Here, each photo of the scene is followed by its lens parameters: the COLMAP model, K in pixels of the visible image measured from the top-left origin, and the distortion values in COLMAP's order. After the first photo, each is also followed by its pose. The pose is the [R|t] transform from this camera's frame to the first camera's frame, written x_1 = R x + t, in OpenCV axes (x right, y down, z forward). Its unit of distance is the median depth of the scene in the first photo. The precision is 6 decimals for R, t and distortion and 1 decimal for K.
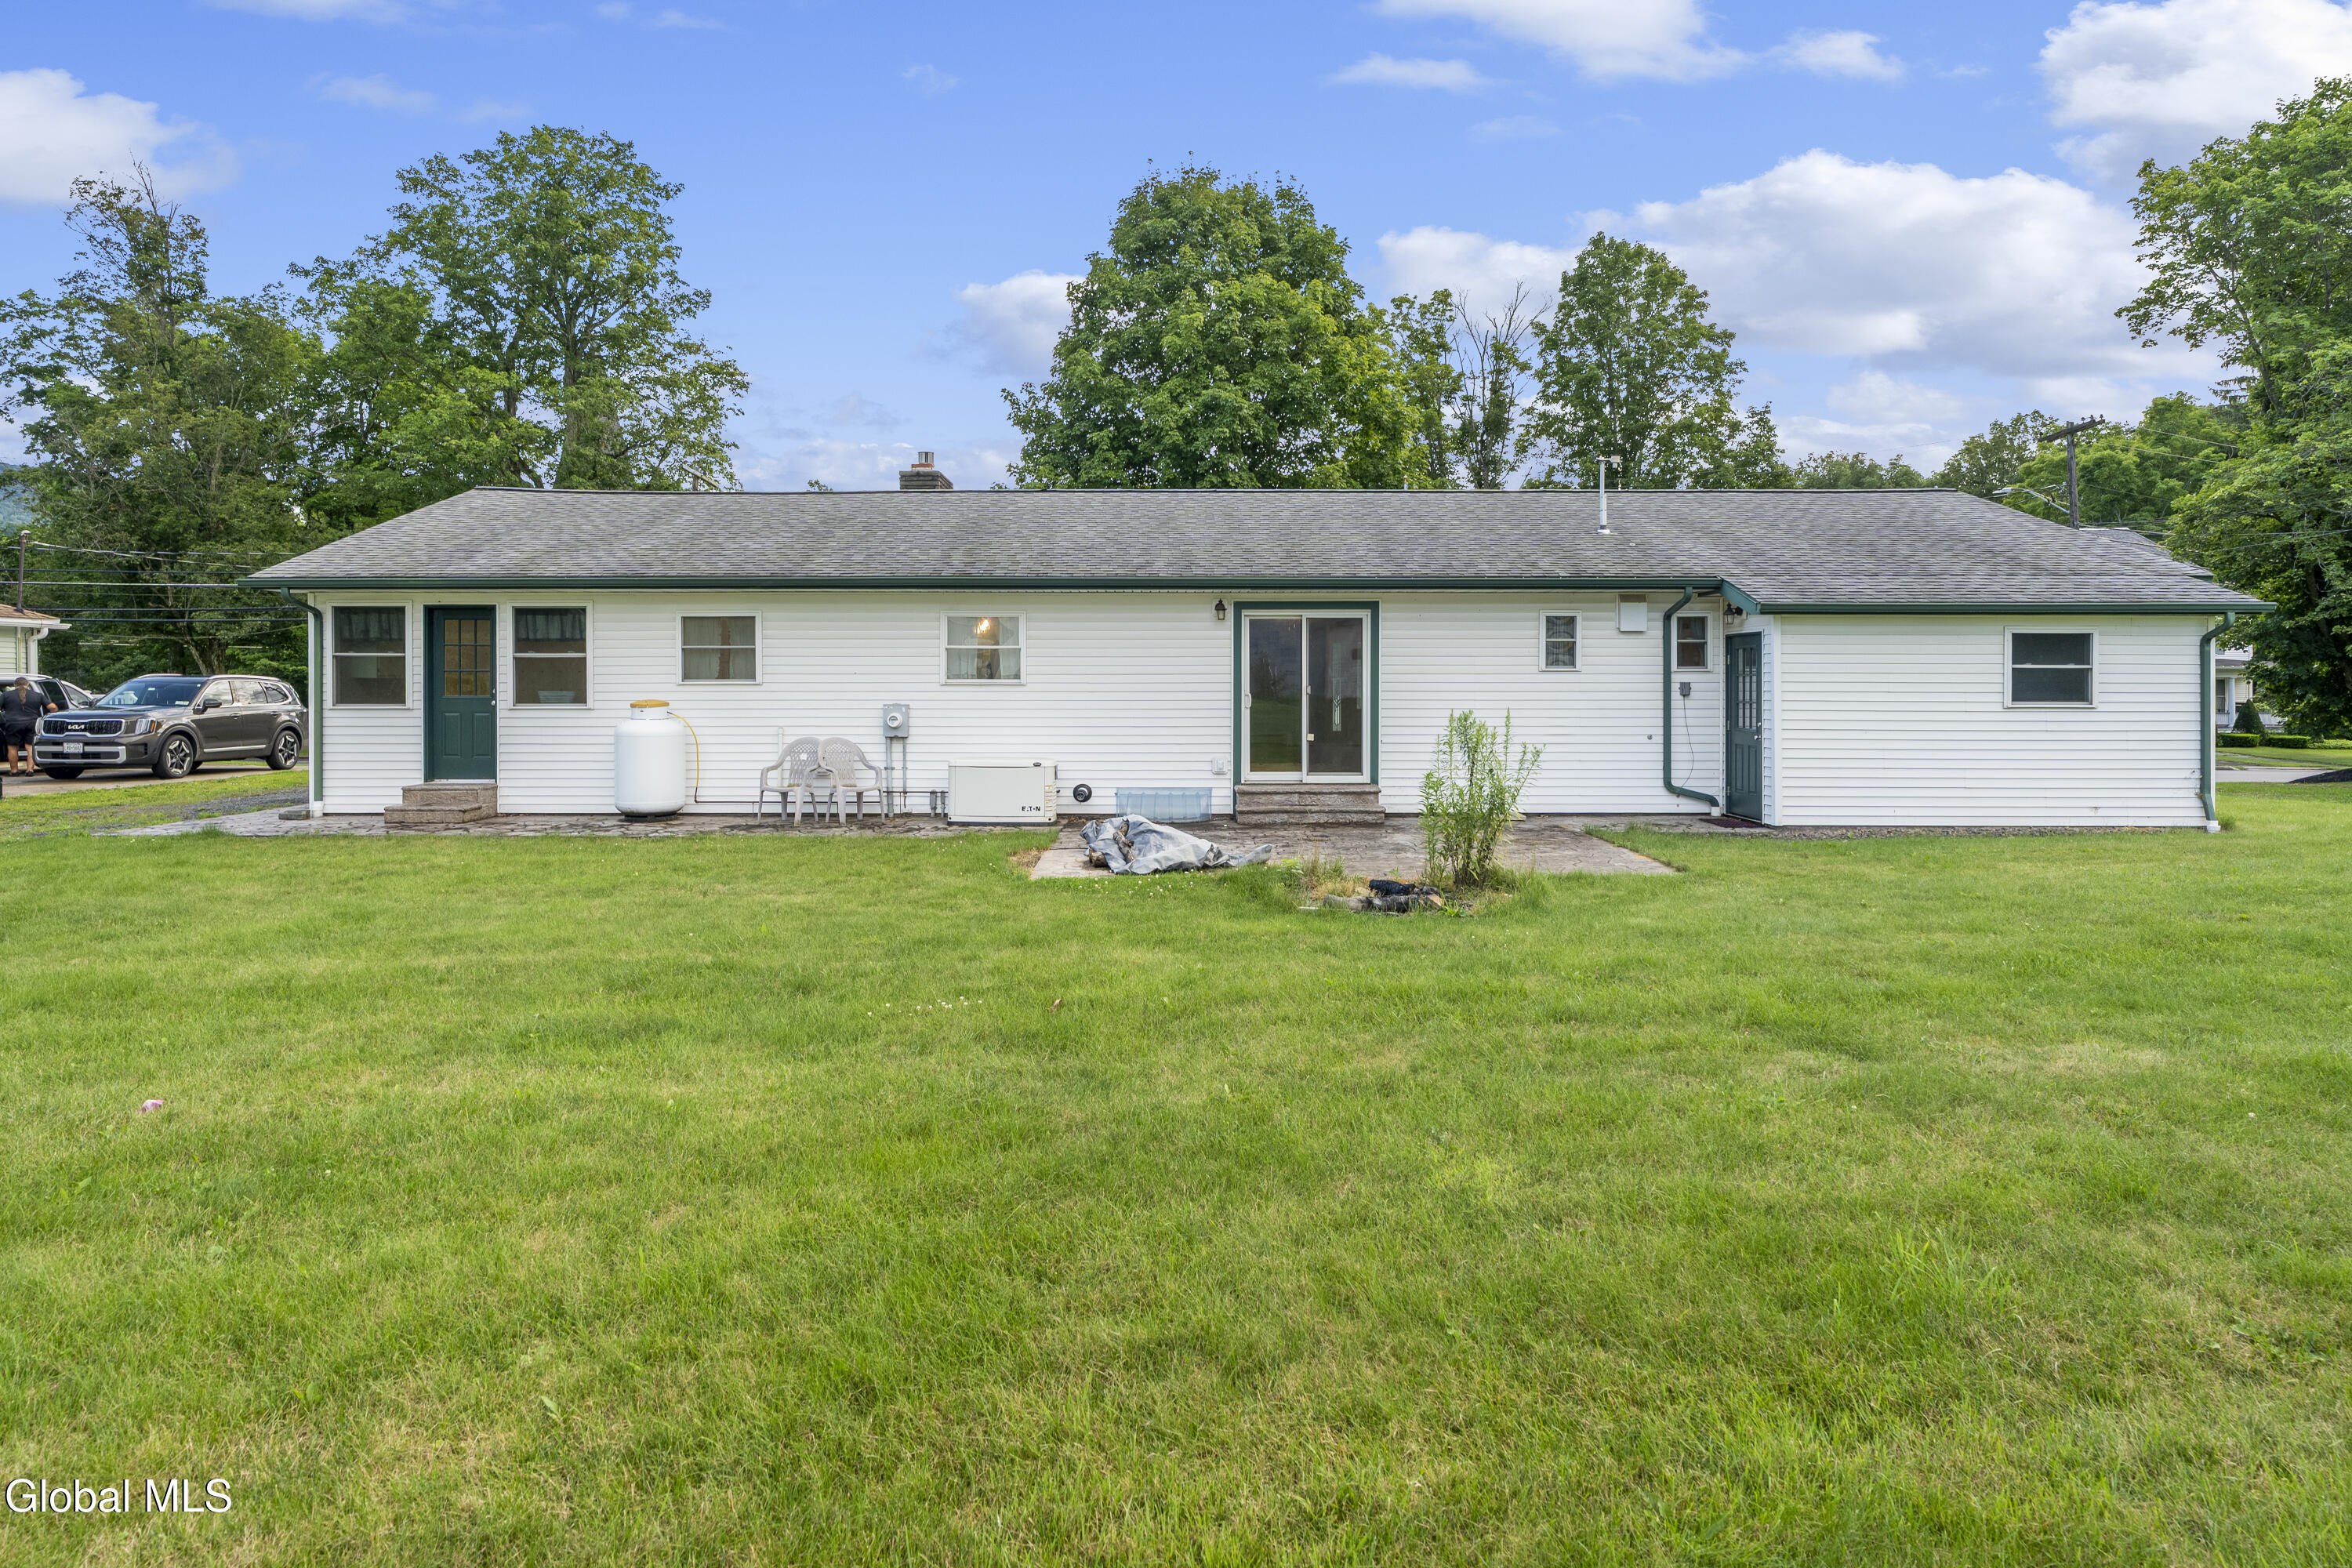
lens RADIAL K [[1329.4, 0, 1173.1], [0, 1329.4, 692.7], [0, 0, 1]] dist [-0.005776, -0.001186]
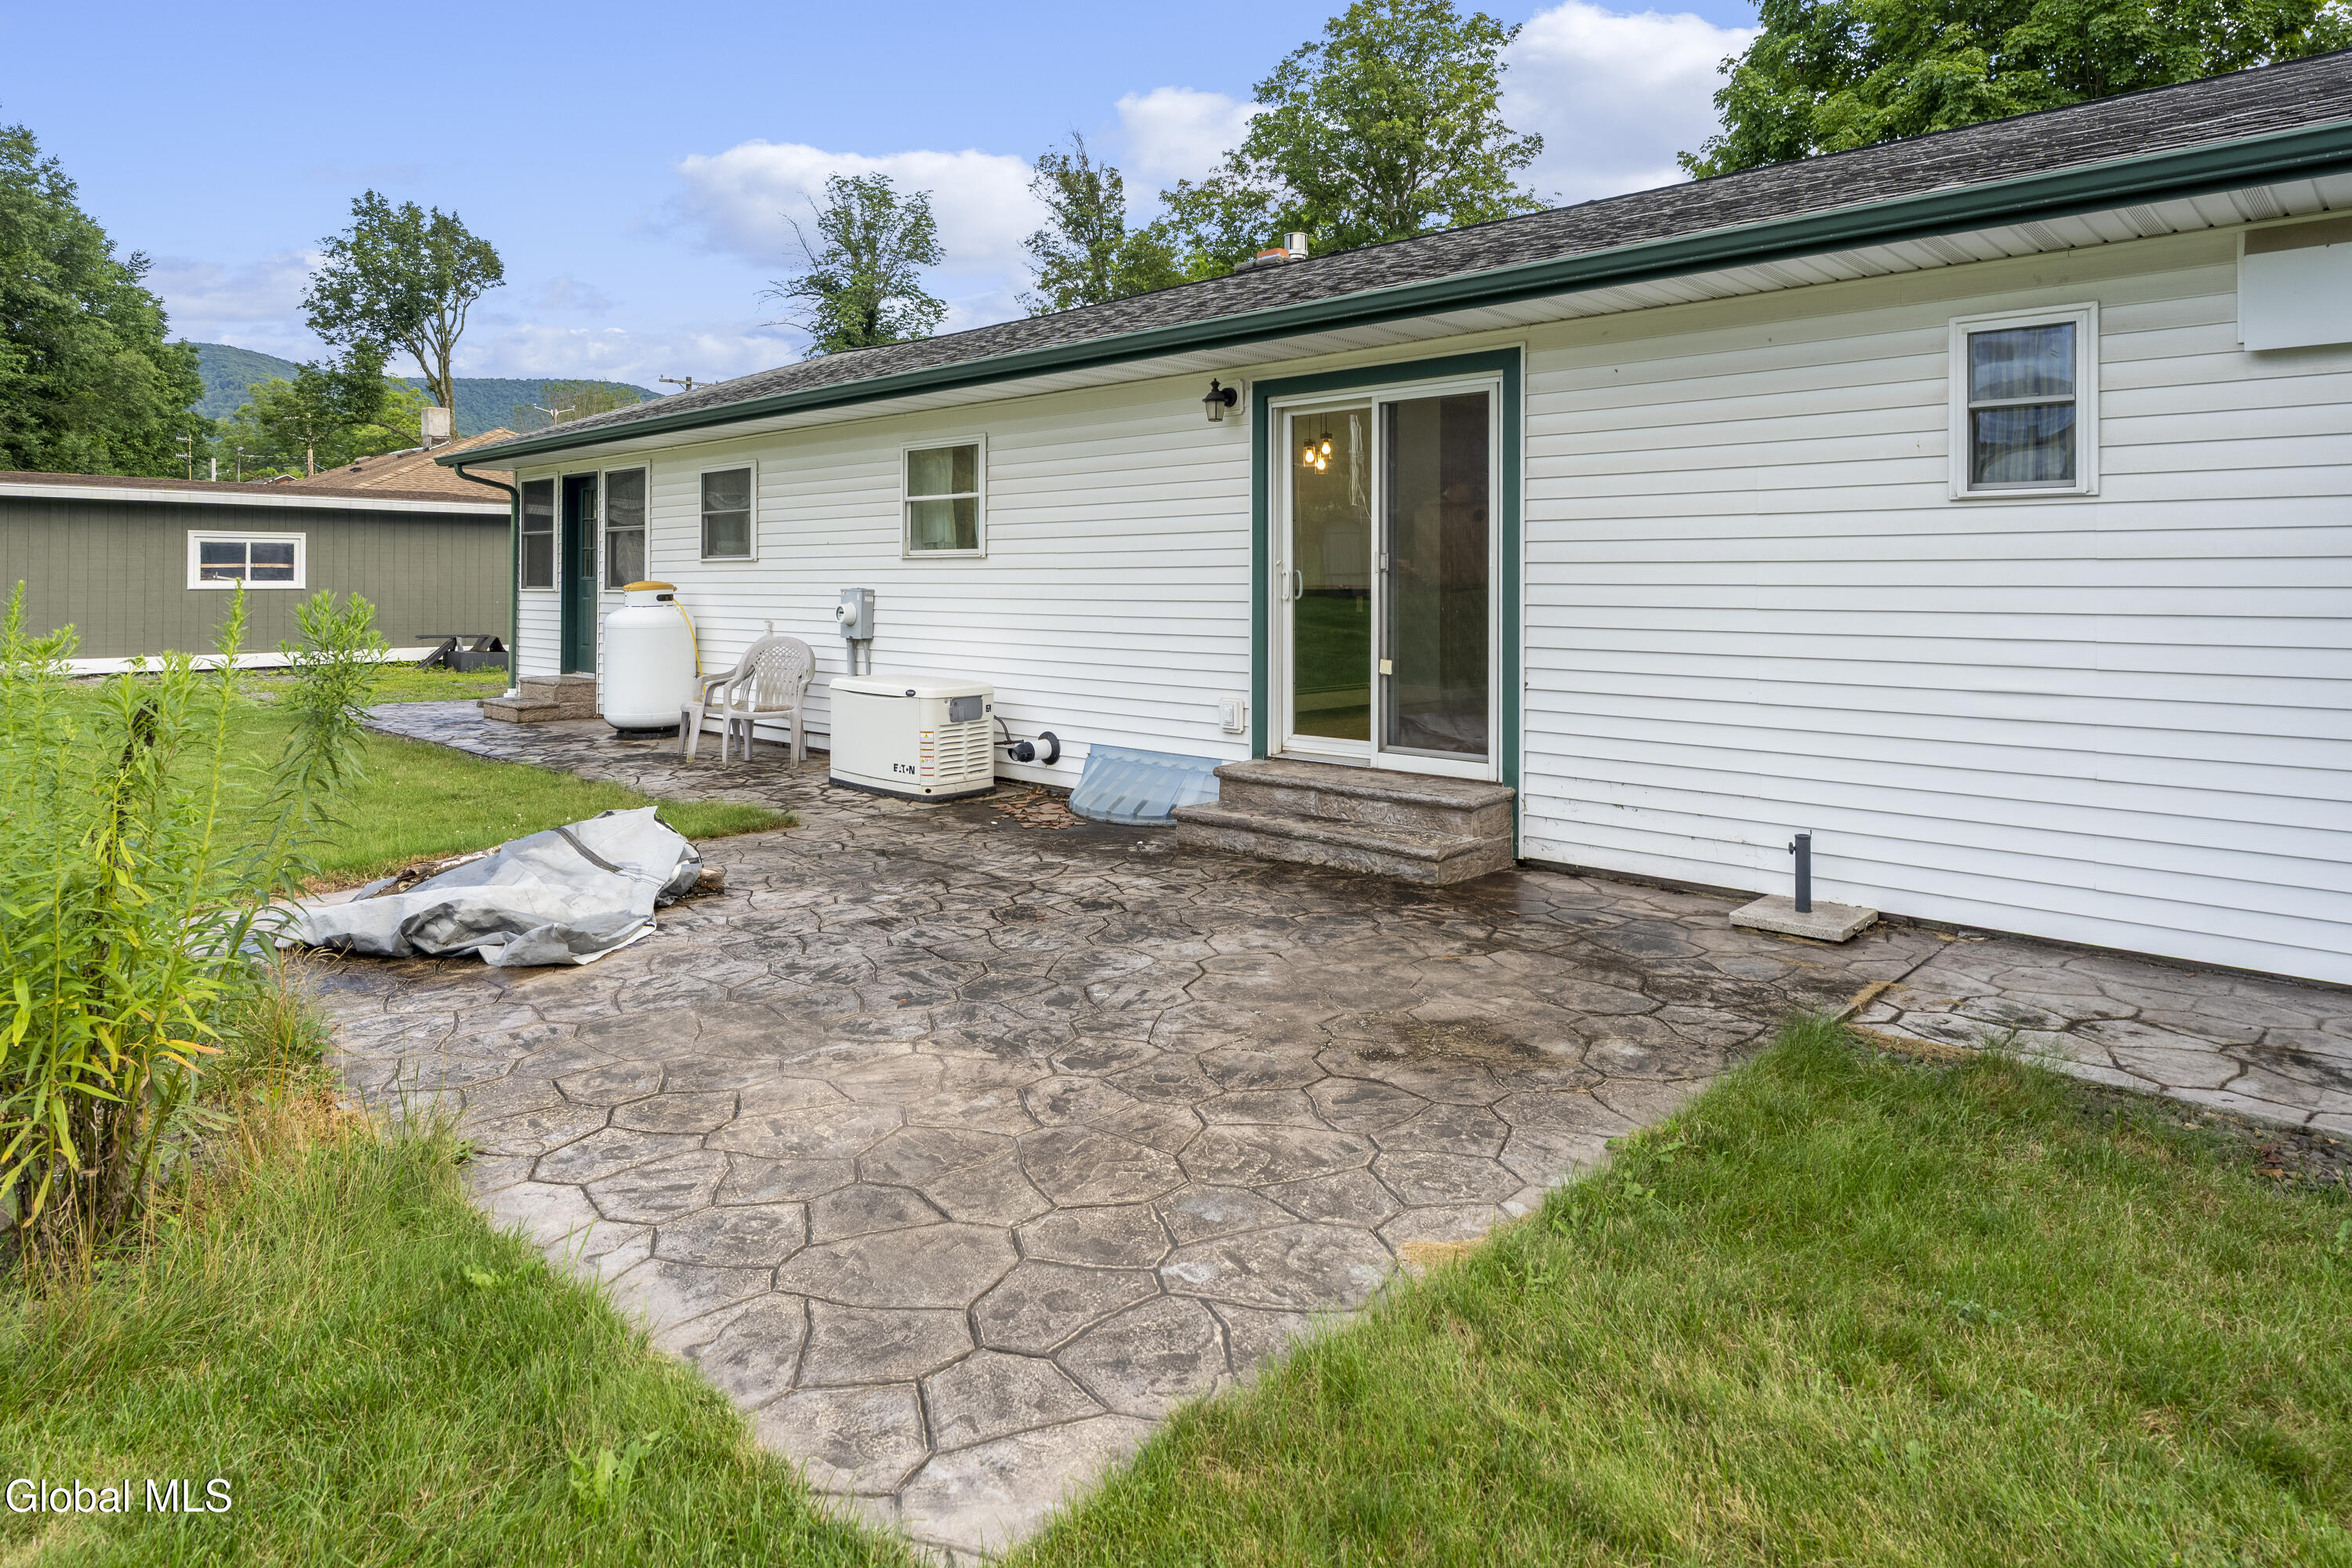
lens RADIAL K [[1364.0, 0, 1176.7], [0, 1364.0, 582.4], [0, 0, 1]] dist [-0.003185, -0.000419]
pose [[0.726886, 0.001377, -0.686757, 0.369912], [-0.004706, 0.999985, -0.002975, 0.006489], [0.686742, 0.005394, 0.726881, 0.615048]]
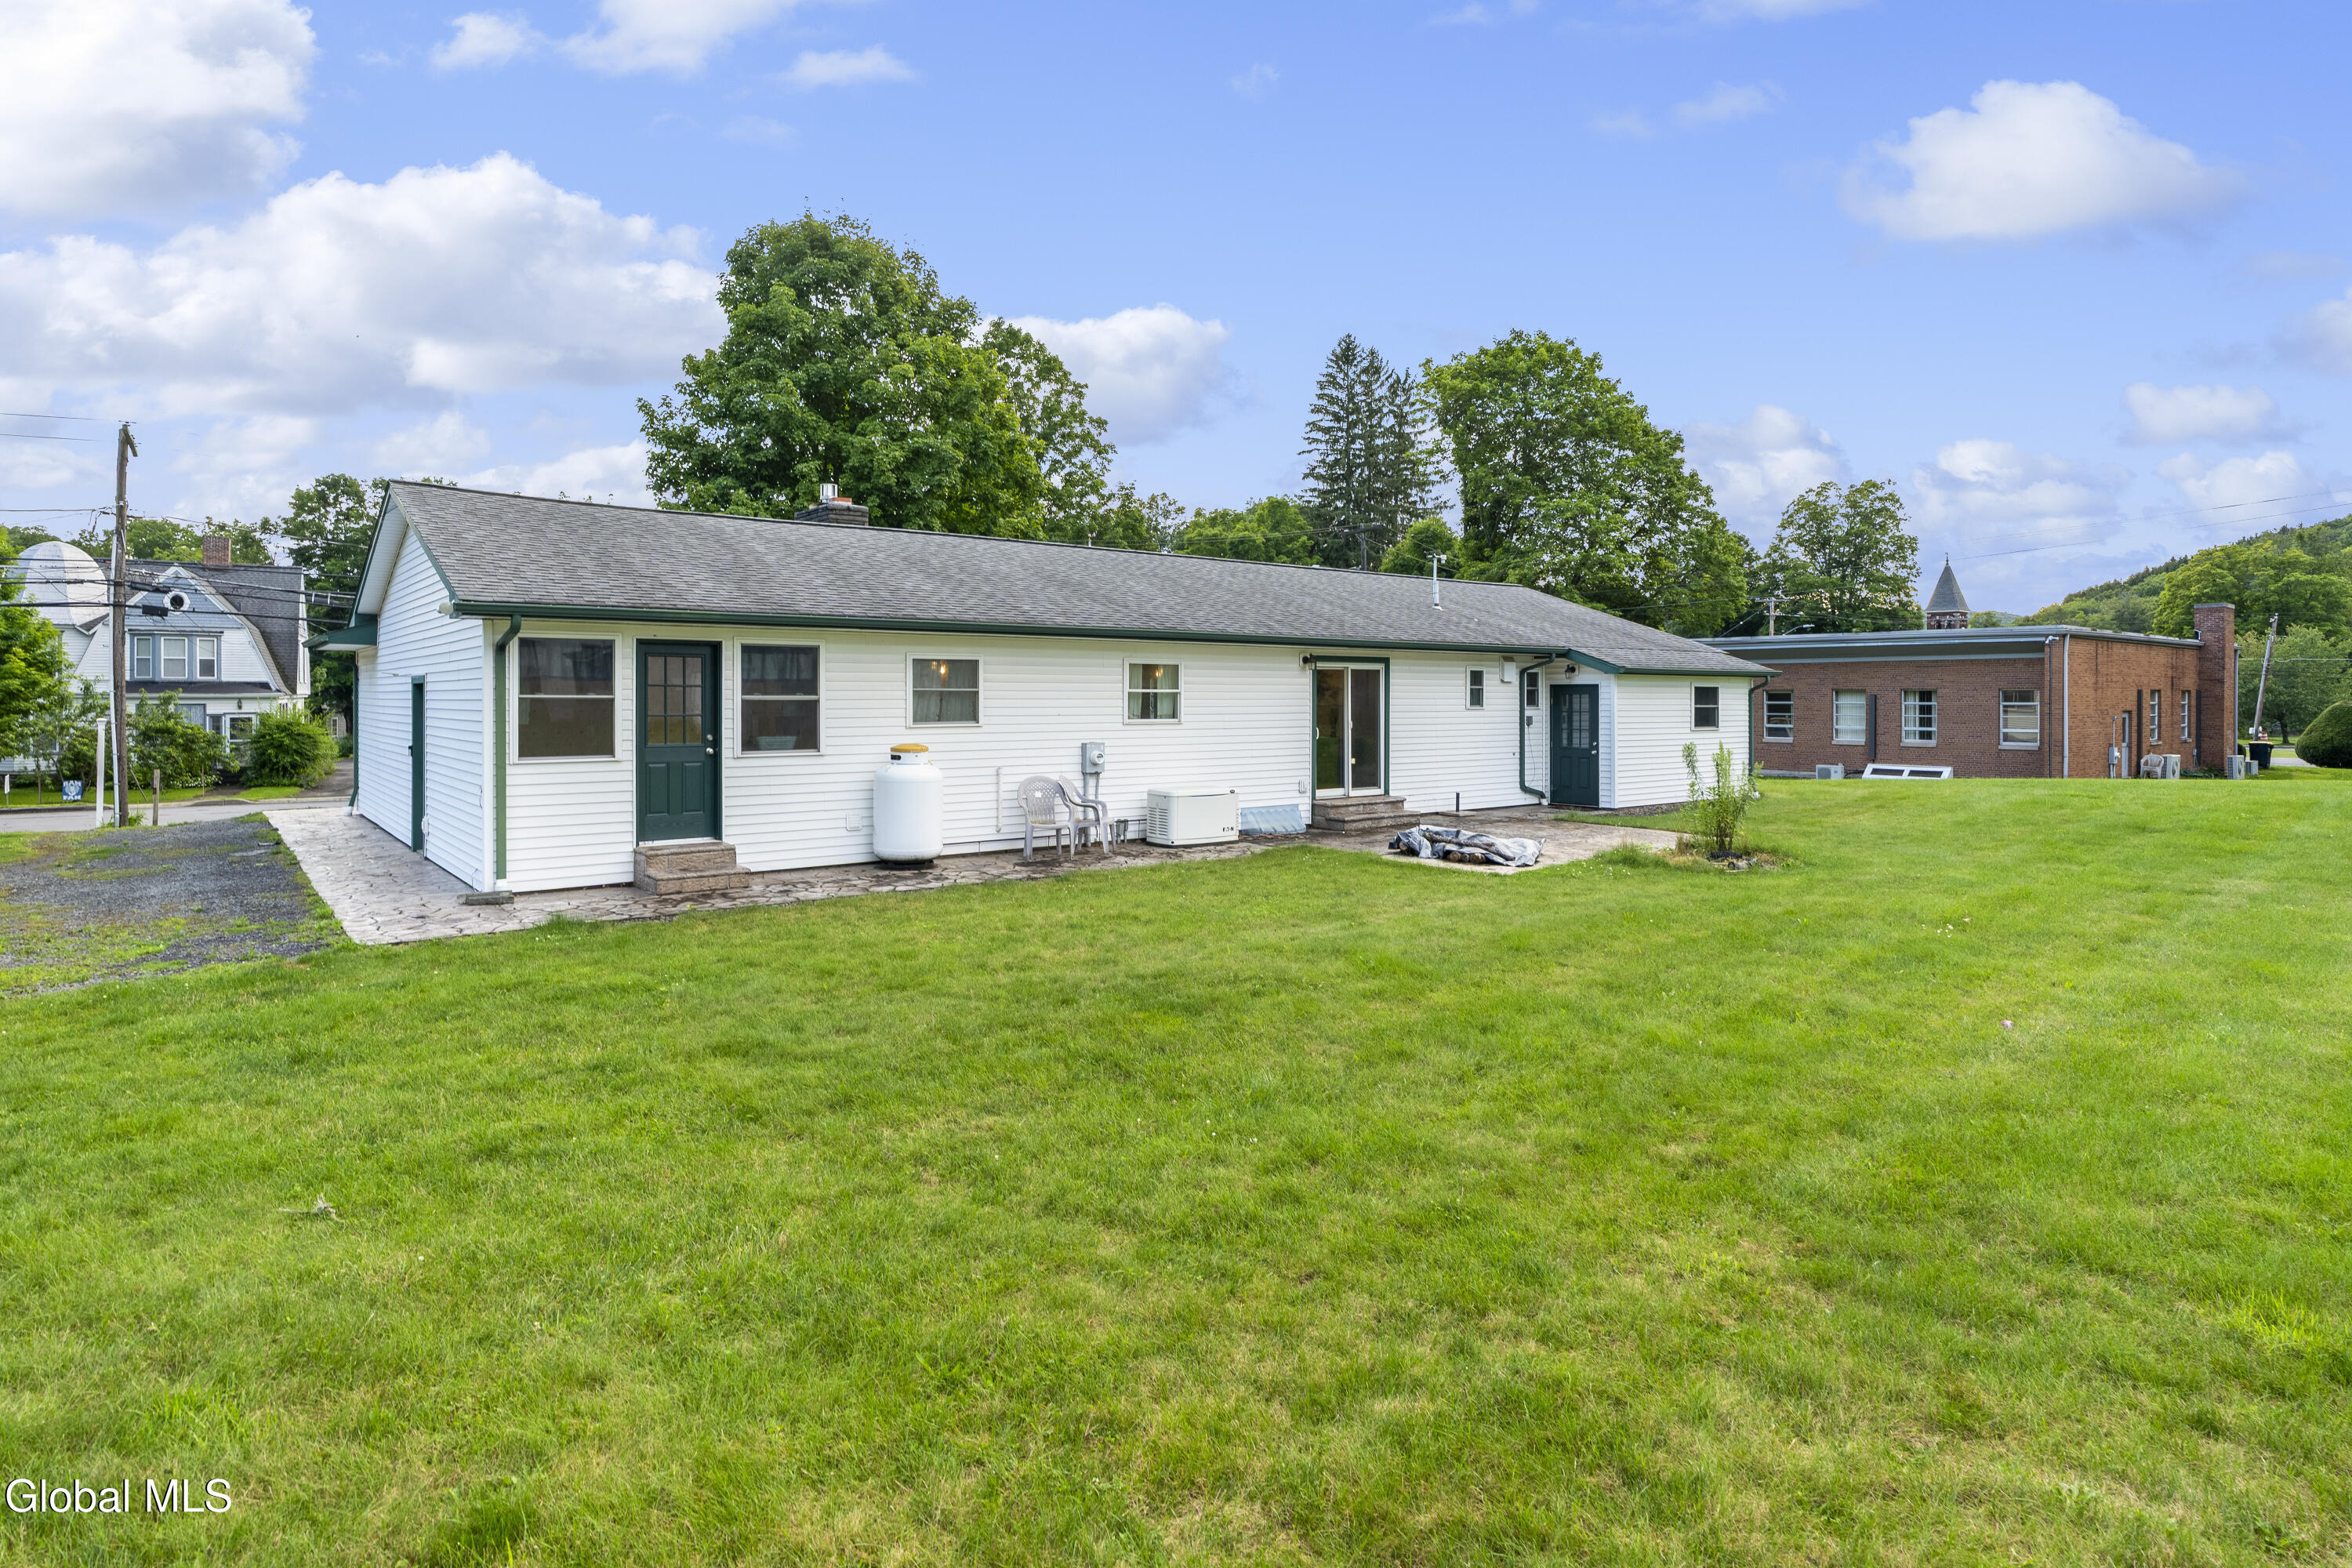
lens RADIAL K [[1262.1, 0, 1176.3], [0, 1262.1, 706.8], [0, 0, 1]] dist [0.000469, 0.000006]
pose [[0.781499, -0.004338, 0.623892, -0.802350], [0.004546, 0.999989, 0.001258, -0.021909], [-0.623890, 0.001853, 0.781510, 0.142001]]
